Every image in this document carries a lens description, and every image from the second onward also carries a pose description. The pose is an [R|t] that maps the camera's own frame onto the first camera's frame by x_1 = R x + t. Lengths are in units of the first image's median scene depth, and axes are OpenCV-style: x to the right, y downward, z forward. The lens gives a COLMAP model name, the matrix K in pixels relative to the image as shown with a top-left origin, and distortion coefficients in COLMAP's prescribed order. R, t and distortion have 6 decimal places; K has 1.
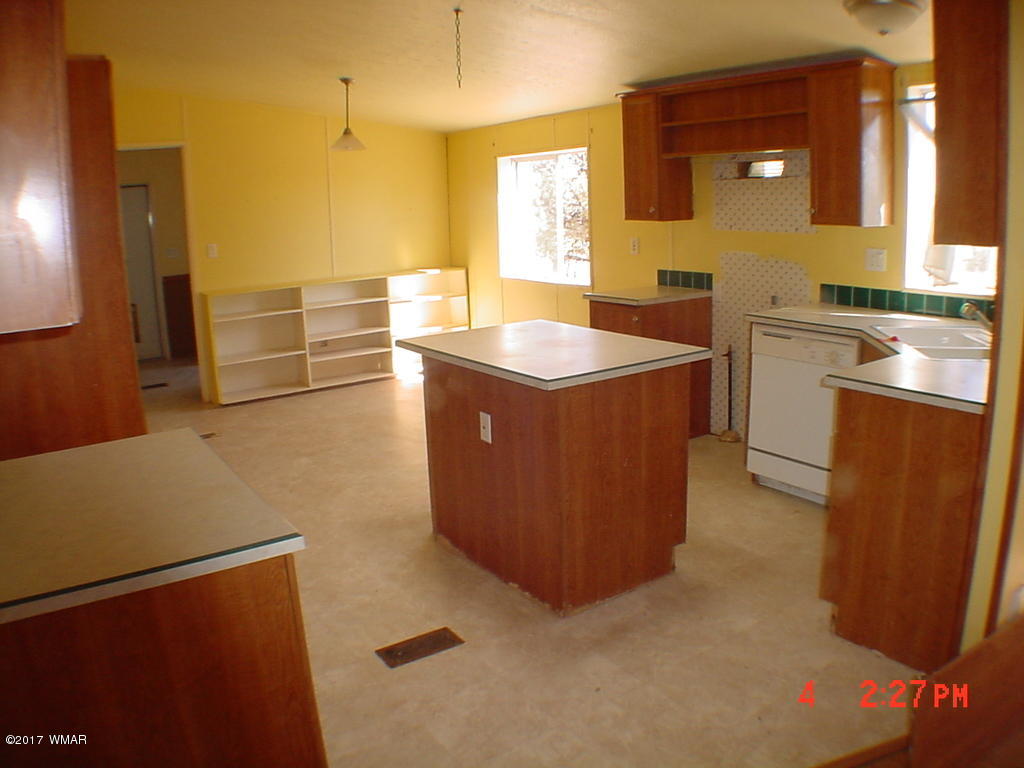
lens RADIAL K [[800.4, 0, 512.0], [0, 800.4, 384.0], [0, 0, 1]] dist [-0.288394, 0.139216]
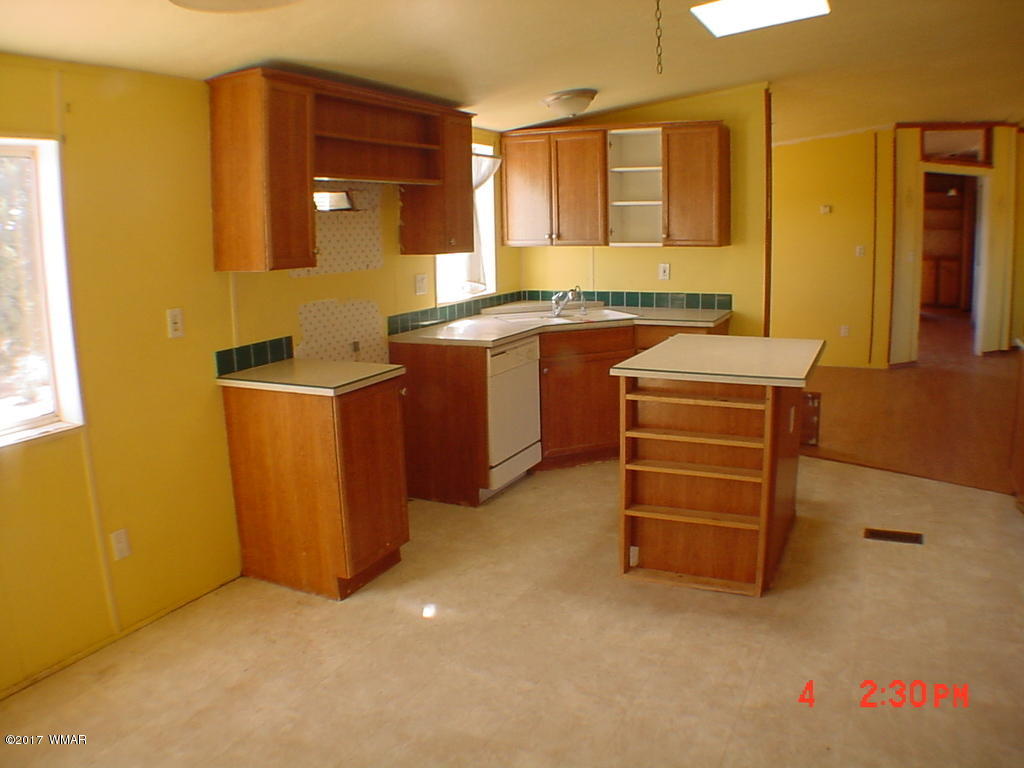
lens RADIAL K [[800.4, 0, 512.0], [0, 800.4, 384.0], [0, 0, 1]] dist [-0.288394, 0.139216]
pose [[-0.497312, -0.112745, 0.860215, -0.581588], [0.237602, 0.935911, 0.260030, -0.279528], [-0.834402, 0.333704, -0.438651, 1.340144]]
